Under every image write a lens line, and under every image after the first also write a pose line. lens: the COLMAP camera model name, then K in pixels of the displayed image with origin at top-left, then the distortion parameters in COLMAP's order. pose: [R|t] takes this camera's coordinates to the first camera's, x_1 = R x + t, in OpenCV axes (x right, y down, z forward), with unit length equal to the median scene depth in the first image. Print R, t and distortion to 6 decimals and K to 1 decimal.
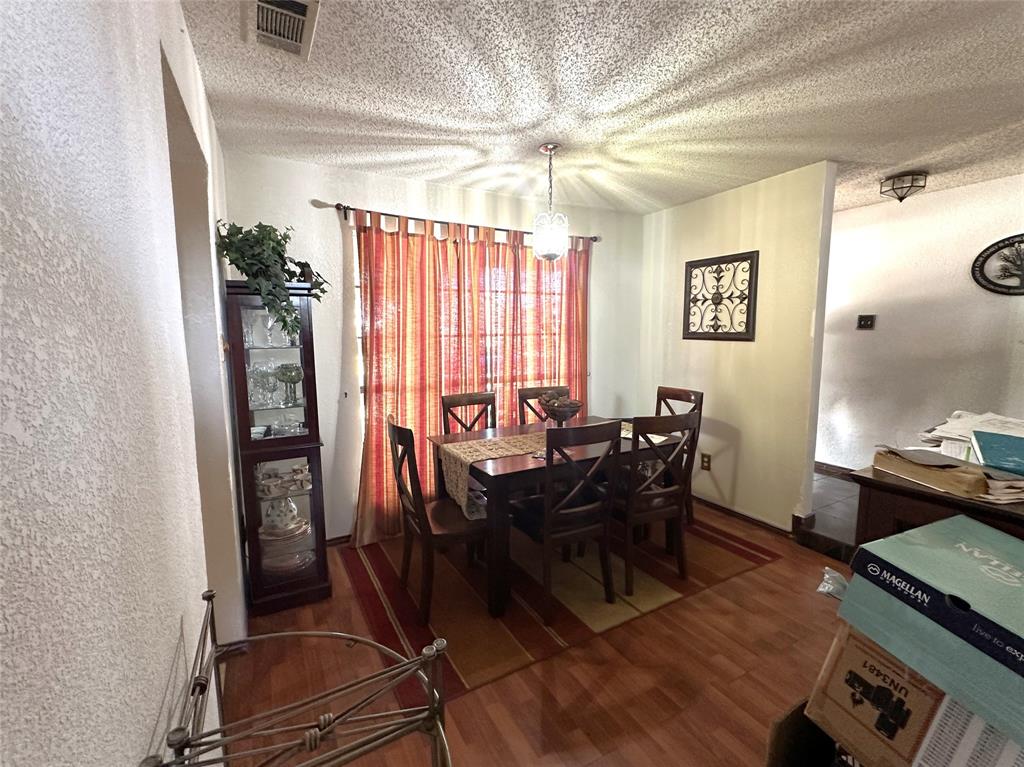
lens RADIAL K [[441.3, 0, 511.0], [0, 441.3, 382.2], [0, 0, 1]] dist [-0.004864, -0.000401]
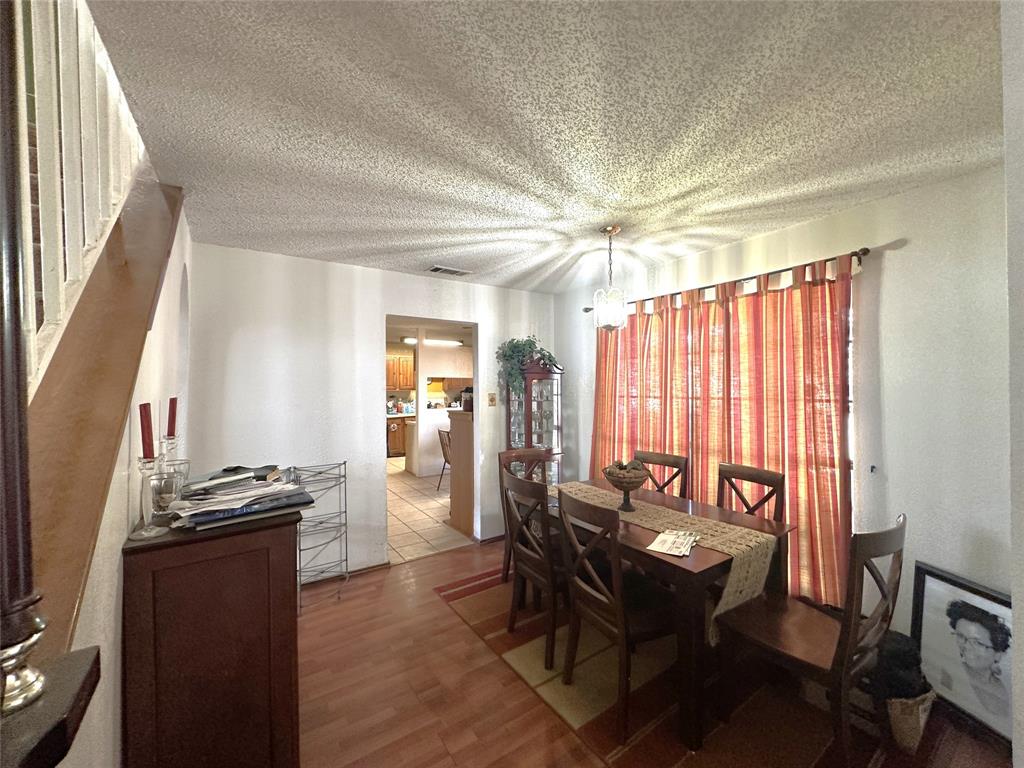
lens RADIAL K [[410.4, 0, 512.0], [0, 410.4, 383.3], [0, 0, 1]] dist [0.001378, 0.000182]
pose [[0.076039, 0.004011, -0.997097, 1.007713], [-0.116232, 0.993210, -0.004869, -0.113954], [0.990307, 0.116265, 0.075989, 0.678195]]
